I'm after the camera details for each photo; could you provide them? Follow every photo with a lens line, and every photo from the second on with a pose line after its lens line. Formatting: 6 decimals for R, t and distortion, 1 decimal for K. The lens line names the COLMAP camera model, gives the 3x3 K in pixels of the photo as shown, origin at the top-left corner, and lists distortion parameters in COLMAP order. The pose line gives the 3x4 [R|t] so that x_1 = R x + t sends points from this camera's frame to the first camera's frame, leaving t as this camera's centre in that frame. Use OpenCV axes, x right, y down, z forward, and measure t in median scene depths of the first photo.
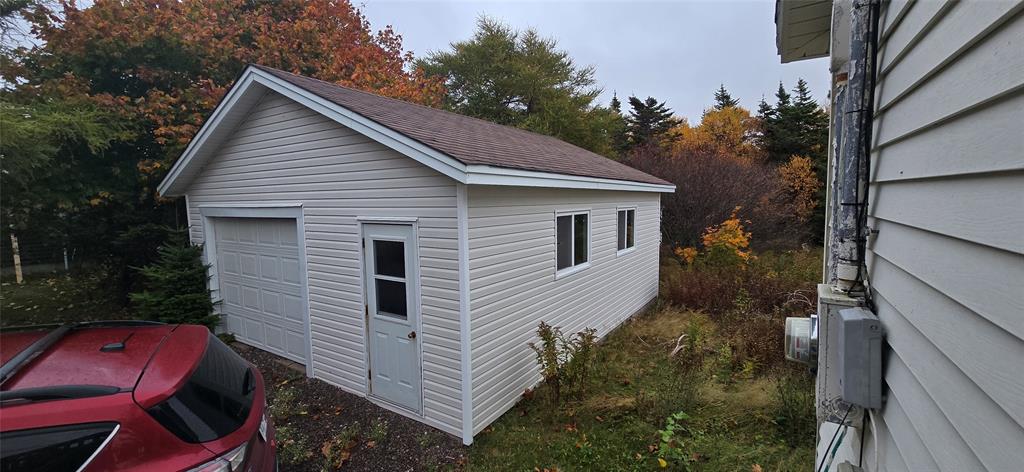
lens RADIAL K [[410.7, 0, 511.9], [0, 410.7, 239.2], [0, 0, 1]] dist [-0.003488, -0.000666]
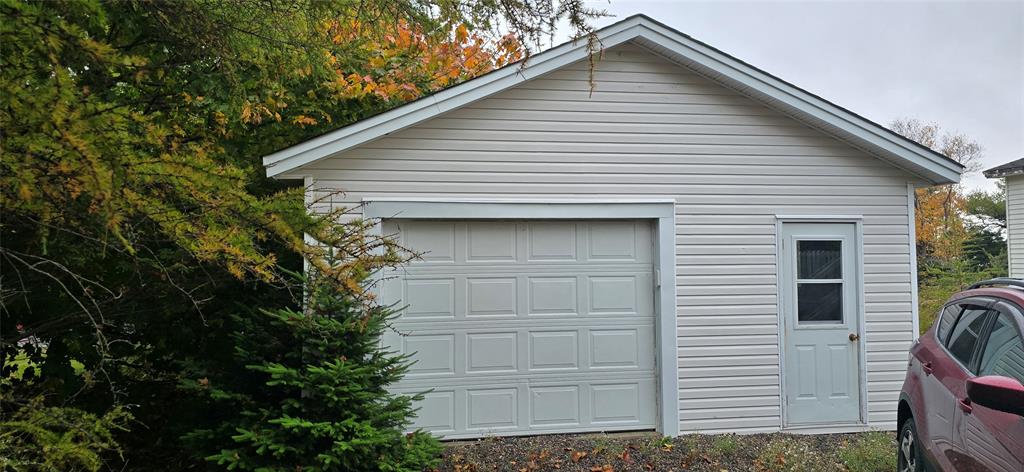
lens RADIAL K [[649.9, 0, 513.6], [0, 649.9, 236.6], [0, 0, 1]] dist [-0.006331, -0.004286]
pose [[0.770141, 0.050098, 0.635904, -1.536630], [0.059620, 0.986894, -0.149955, 0.151671], [-0.635082, 0.153399, 0.757060, 0.270565]]
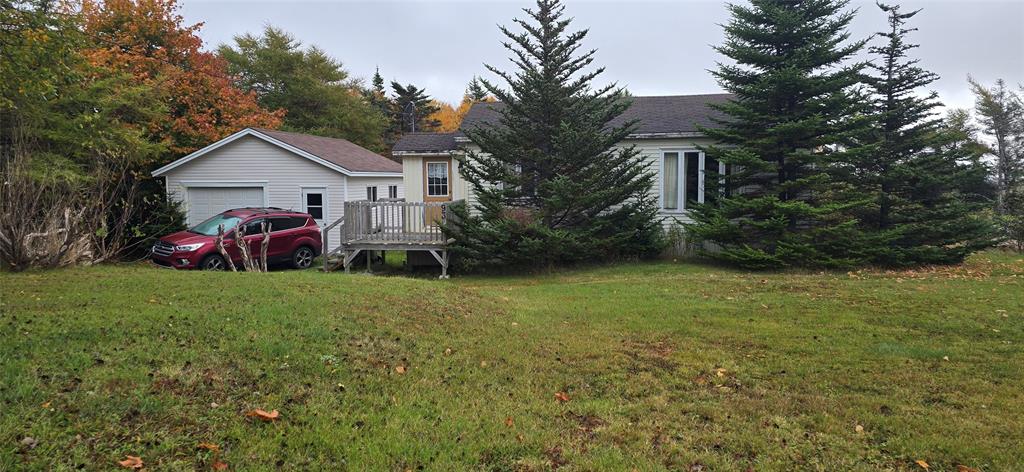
lens RADIAL K [[649.9, 0, 514.6], [0, 649.9, 236.5], [0, 0, 1]] dist [-0.006331, -0.004286]
pose [[0.897343, -0.029614, 0.440340, -0.924394], [0.033739, 0.999430, -0.001540, 0.317201], [-0.440043, 0.016238, 0.897830, -3.295048]]
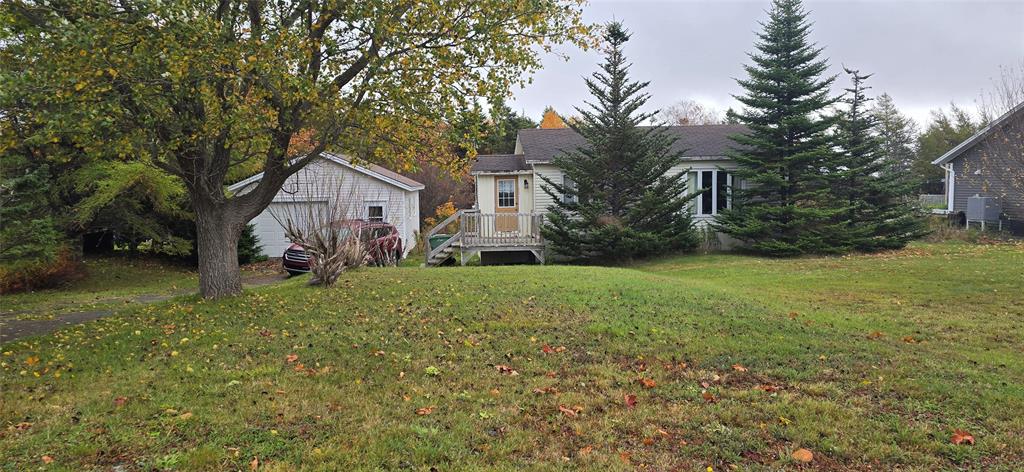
lens RADIAL K [[649.9, 0, 511.6], [0, 649.9, 239.0], [0, 0, 1]] dist [-0.006331, -0.004286]
pose [[0.791752, -0.051512, 0.608667, -2.358064], [0.061088, 0.998120, 0.005009, 0.267168], [-0.607780, 0.033216, 0.793410, -3.380914]]
